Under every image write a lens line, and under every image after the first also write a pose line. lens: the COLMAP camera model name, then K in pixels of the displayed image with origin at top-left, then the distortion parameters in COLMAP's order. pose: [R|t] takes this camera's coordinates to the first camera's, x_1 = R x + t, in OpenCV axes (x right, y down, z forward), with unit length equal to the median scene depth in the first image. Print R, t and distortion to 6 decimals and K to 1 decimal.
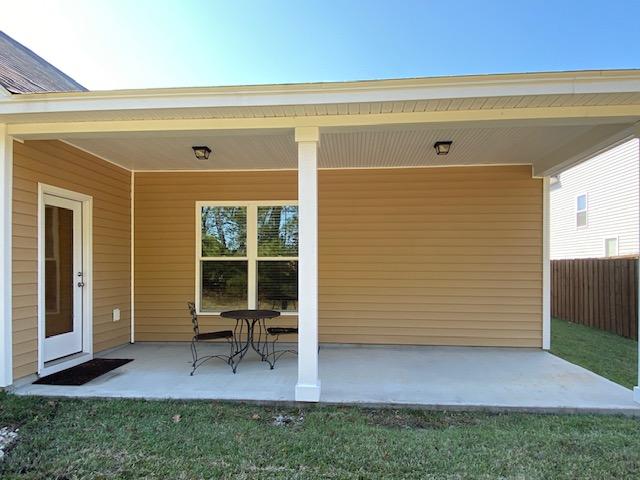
lens RADIAL K [[394.8, 0, 319.9], [0, 394.8, 264.8], [0, 0, 1]] dist [0.005366, -0.001393]
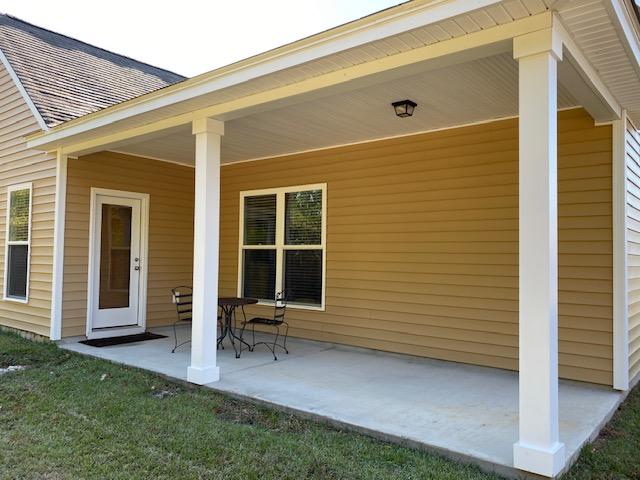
lens RADIAL K [[495.2, 0, 320.0], [0, 495.2, 240.0], [0, 0, 1]] dist [0.024869, -0.003471]
pose [[0.828329, -0.007746, -0.560189, 0.706567], [-0.014752, 0.999256, -0.035631, 0.009832], [0.560048, 0.037779, 0.827598, 0.066874]]
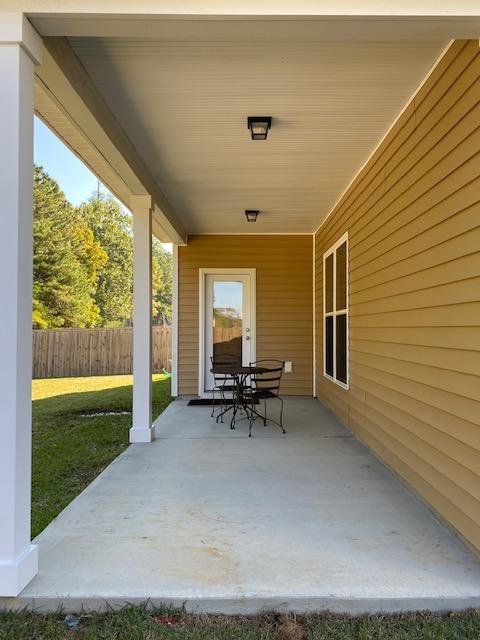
lens RADIAL K [[511.9, 0, 260.8], [0, 511.9, 320.4], [0, 0, 1]] dist [0.008239, 0.000948]
pose [[0.112243, -0.018154, -0.993515, 1.071368], [0.003650, 0.999834, -0.017857, 0.022112], [0.993674, -0.001622, 0.112291, 0.873048]]
